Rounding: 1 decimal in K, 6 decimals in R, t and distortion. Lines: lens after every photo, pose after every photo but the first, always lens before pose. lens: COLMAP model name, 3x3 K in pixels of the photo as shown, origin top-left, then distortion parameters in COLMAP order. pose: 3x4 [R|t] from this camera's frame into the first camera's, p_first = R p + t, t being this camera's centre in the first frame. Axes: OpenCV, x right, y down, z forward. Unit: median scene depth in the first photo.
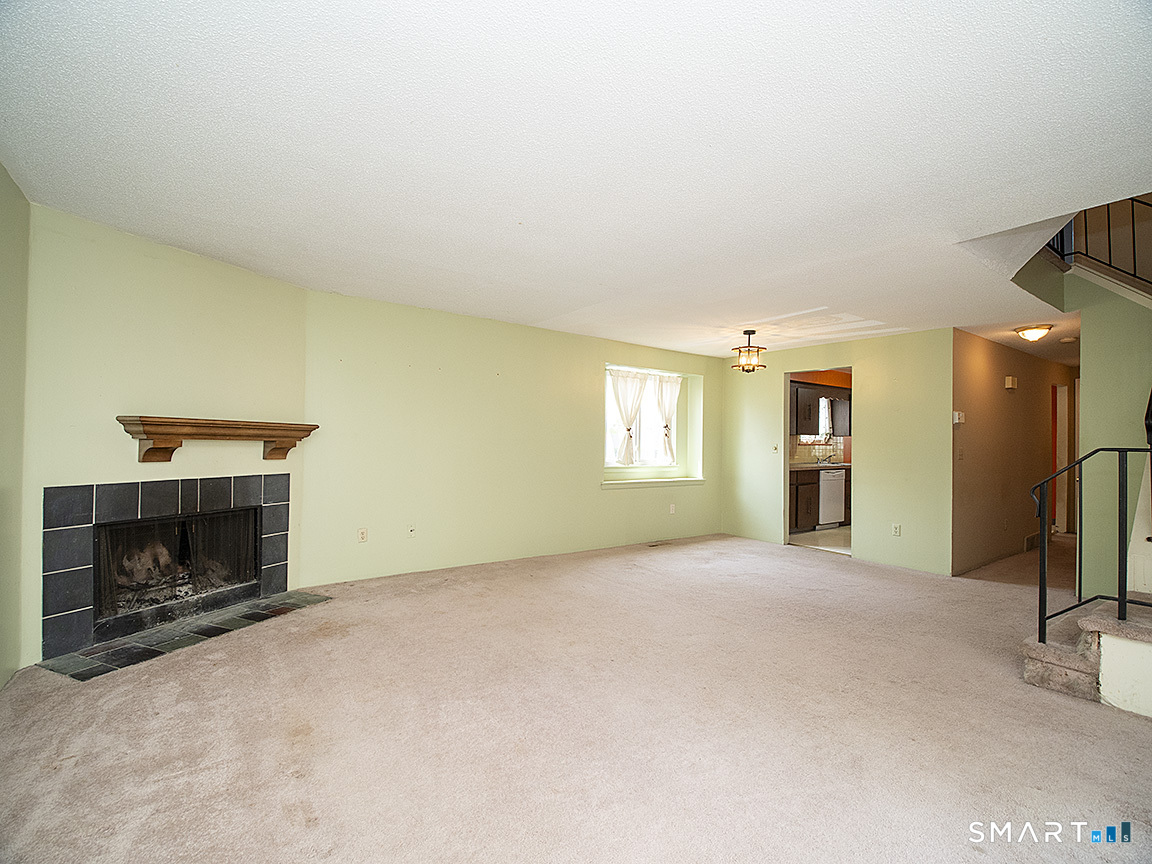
lens RADIAL K [[542.9, 0, 578.6], [0, 542.9, 438.8], [0, 0, 1]] dist [-0.009650, -0.000422]
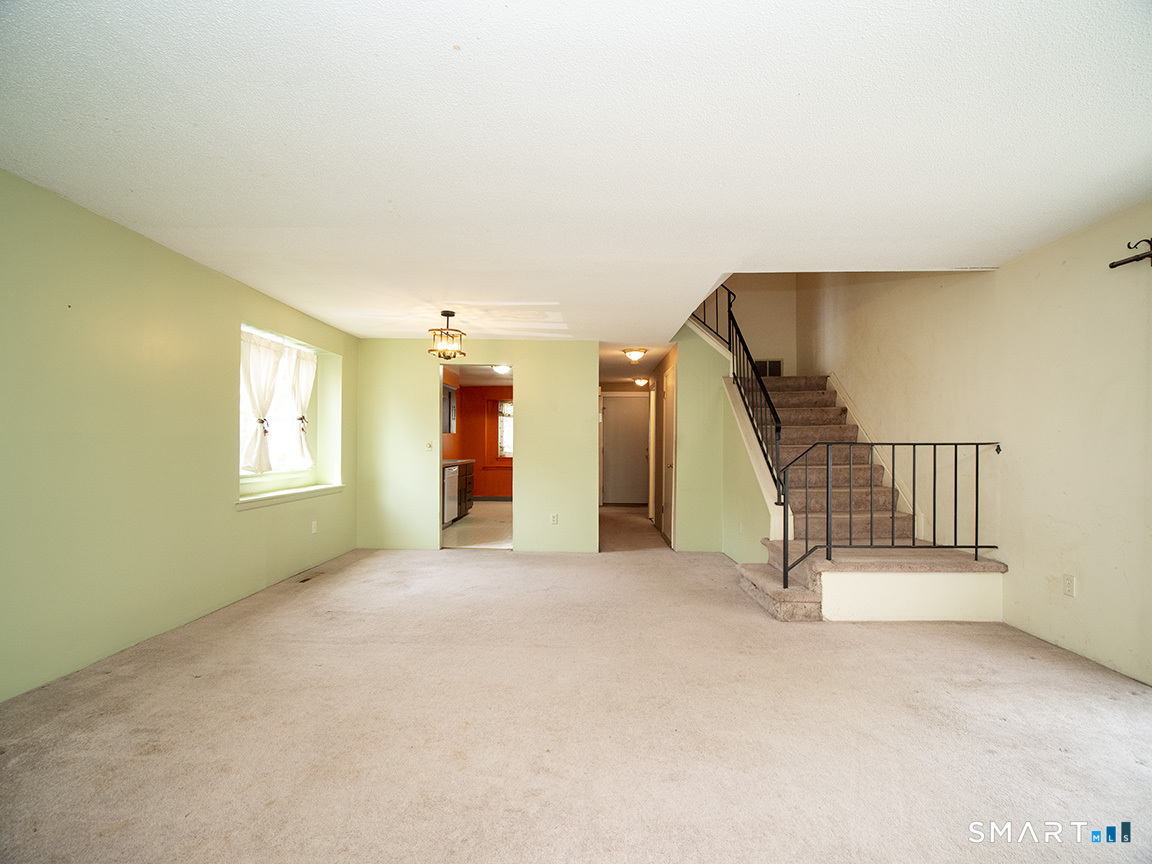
lens RADIAL K [[542.9, 0, 578.6], [0, 542.9, 438.8], [0, 0, 1]] dist [-0.009650, -0.000422]
pose [[0.596666, -0.001030, 0.802489, -0.259846], [-0.002938, 0.999990, 0.003467, 0.002145], [-0.802484, -0.004427, 0.596657, 0.301703]]
